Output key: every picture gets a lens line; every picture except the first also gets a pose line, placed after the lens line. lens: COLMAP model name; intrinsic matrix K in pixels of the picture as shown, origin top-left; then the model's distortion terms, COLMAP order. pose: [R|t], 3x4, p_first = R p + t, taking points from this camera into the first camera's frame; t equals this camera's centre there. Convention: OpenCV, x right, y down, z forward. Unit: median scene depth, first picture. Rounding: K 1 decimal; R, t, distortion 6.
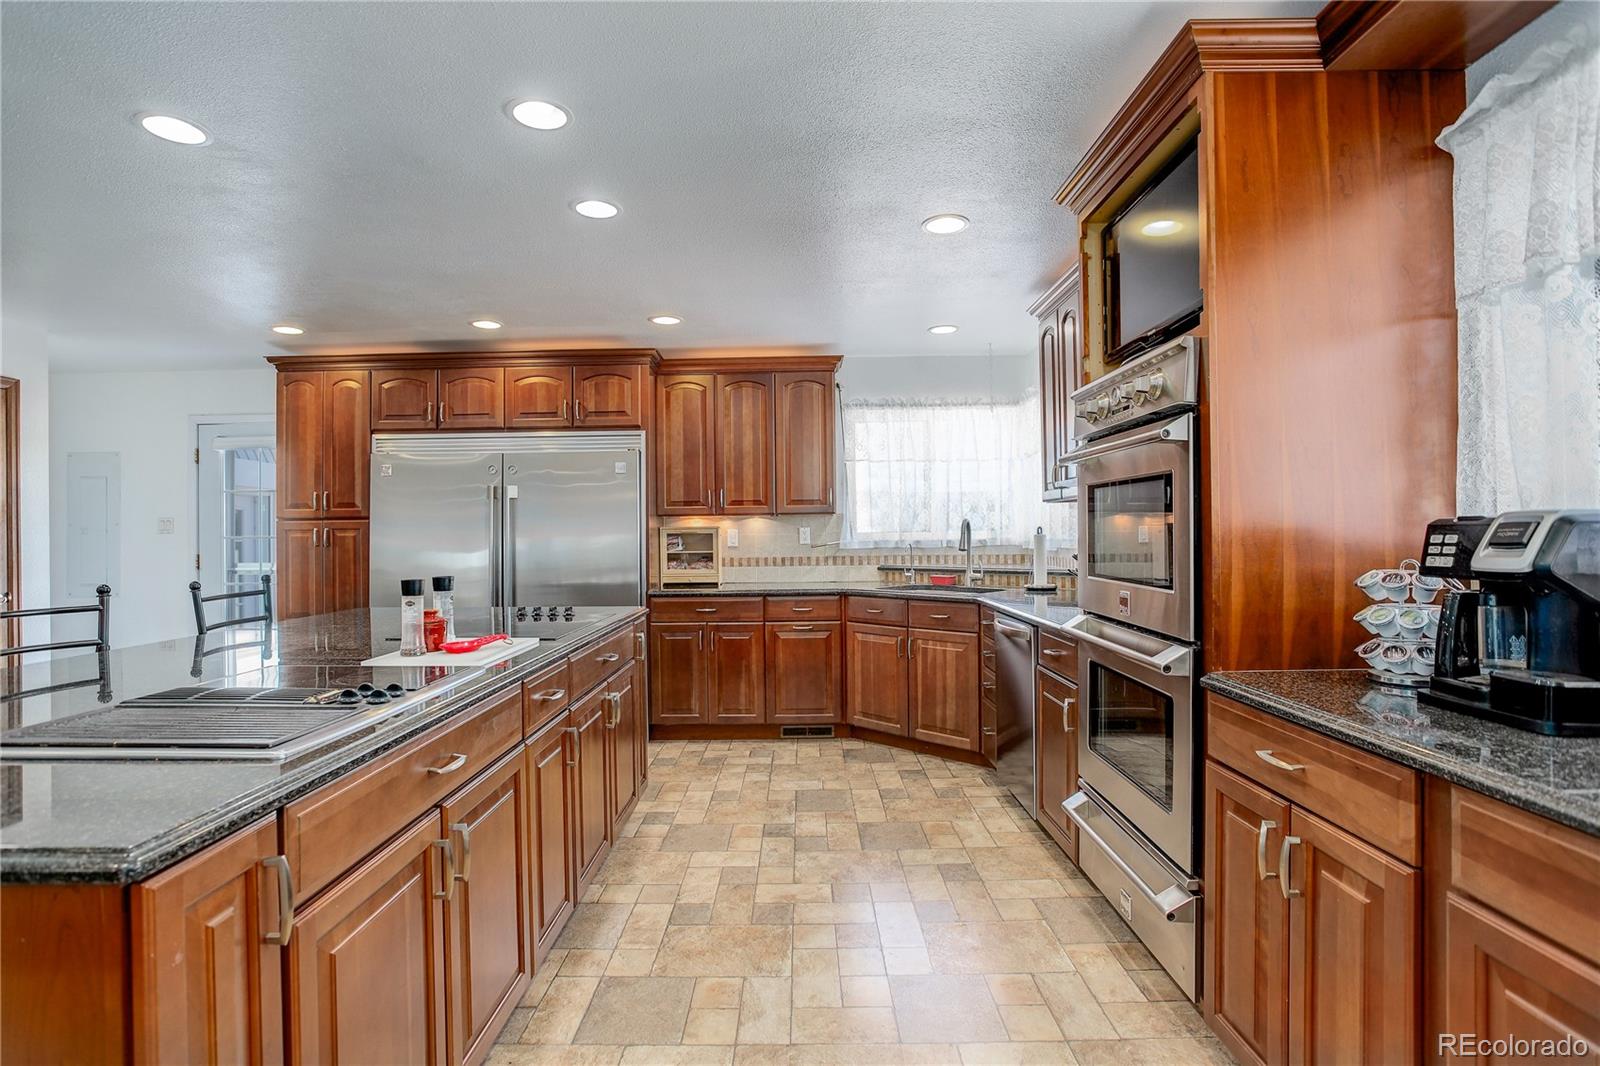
lens RADIAL K [[753.1, 0, 791.3], [0, 753.1, 530.8], [0, 0, 1]] dist [-0.031888, 0.000061]
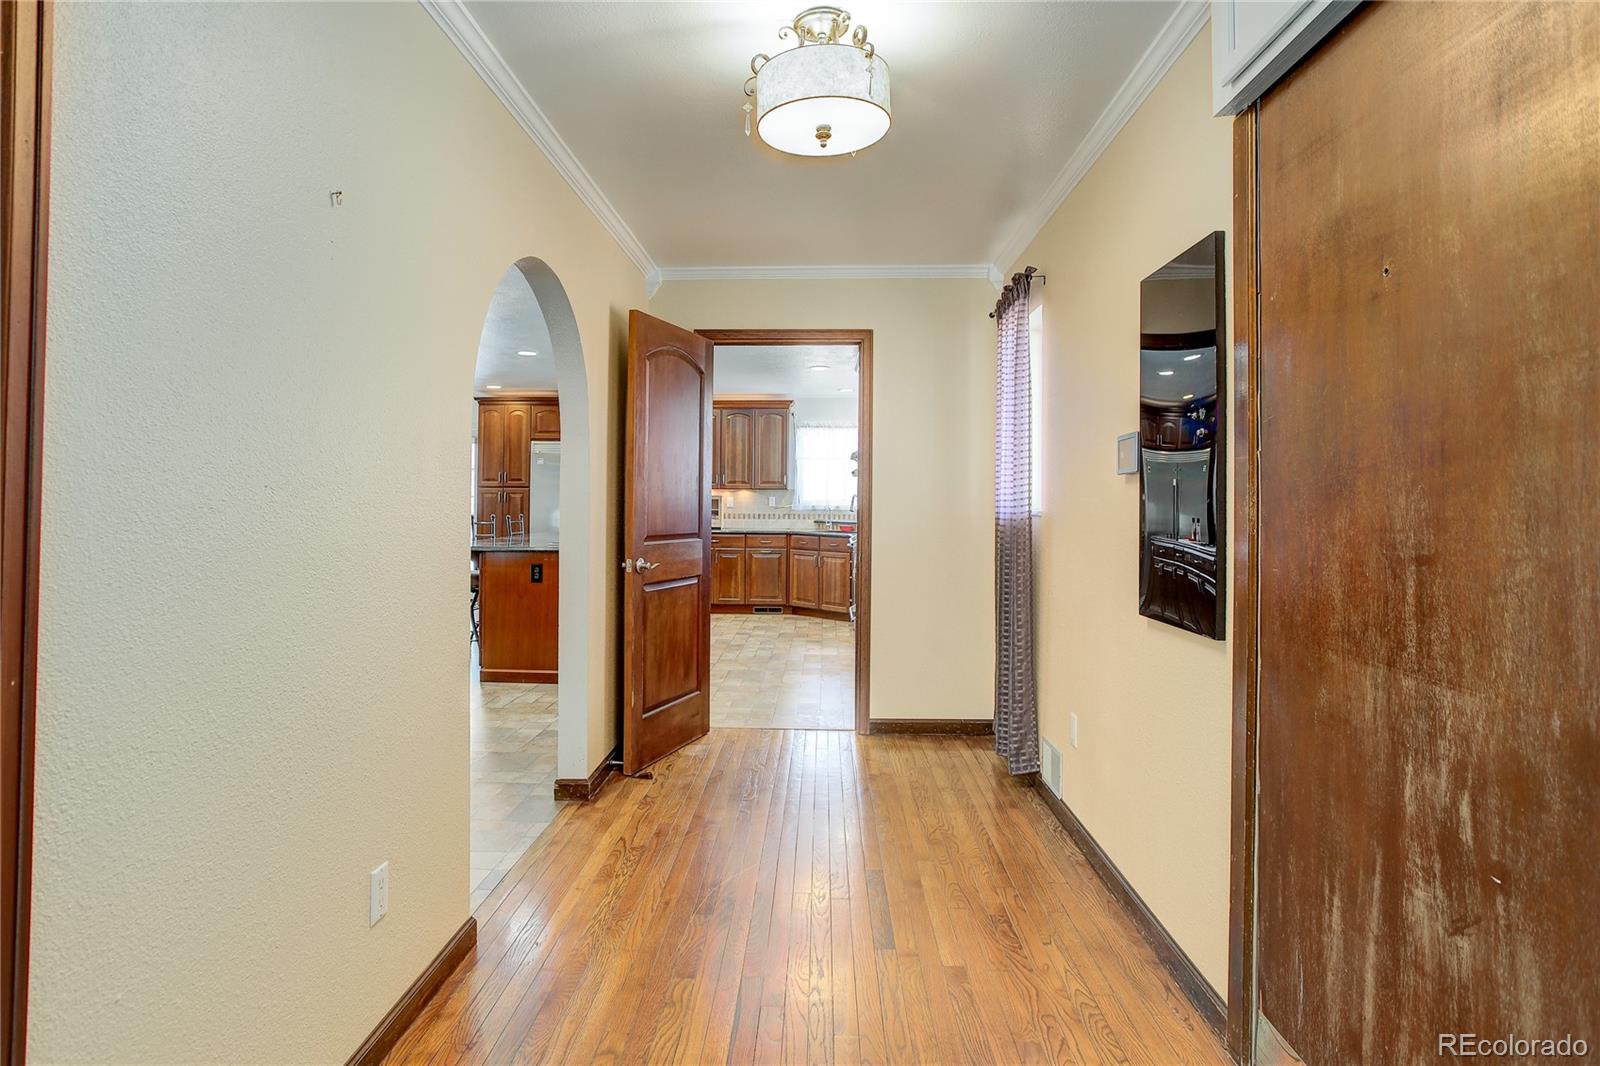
lens RADIAL K [[809.2, 0, 803.9], [0, 809.2, 537.4], [0, 0, 1]] dist [-0.040200, 0.007096]
pose [[0.999529, 0.020251, -0.023063, 0.146538], [-0.019231, 0.998862, 0.043656, 0.006152], [0.023921, -0.043192, 0.998780, -0.924535]]
